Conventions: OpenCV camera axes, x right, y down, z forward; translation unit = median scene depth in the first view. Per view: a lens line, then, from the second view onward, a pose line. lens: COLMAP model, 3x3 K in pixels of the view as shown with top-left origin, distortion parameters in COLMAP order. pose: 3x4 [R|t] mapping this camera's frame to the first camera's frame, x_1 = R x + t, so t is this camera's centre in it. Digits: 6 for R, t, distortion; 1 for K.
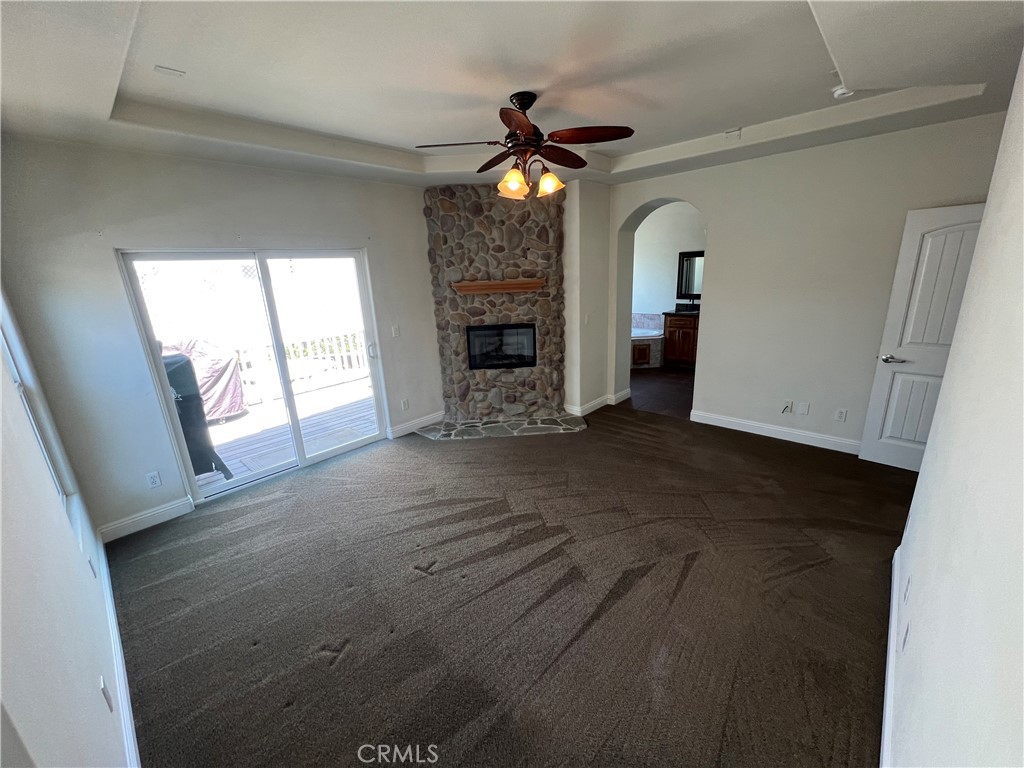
lens RADIAL K [[410.7, 0, 506.7], [0, 410.7, 389.9], [0, 0, 1]] dist [0.001205, -0.000027]
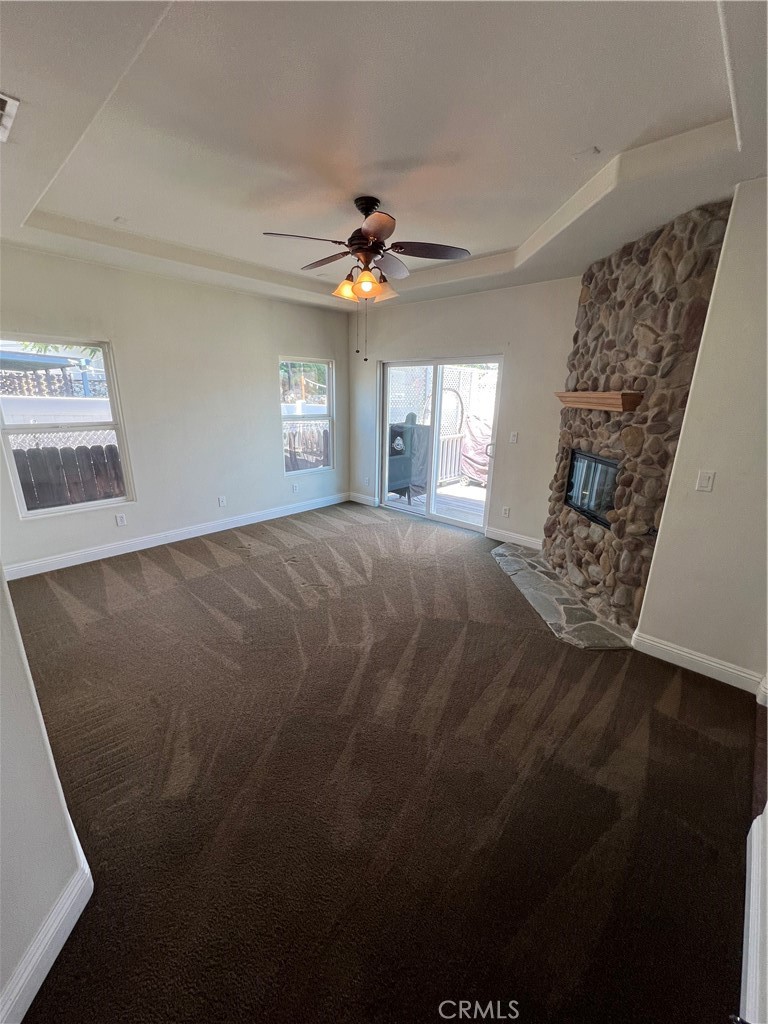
lens RADIAL K [[410.7, 0, 380.4], [0, 410.7, 516.0], [0, 0, 1]] dist [0.001205, -0.000027]
pose [[-0.006839, 0.332126, -0.943210, 0.688845], [-0.290981, 0.901755, 0.319639, -0.183985], [0.956704, 0.276642, 0.090476, 0.616016]]
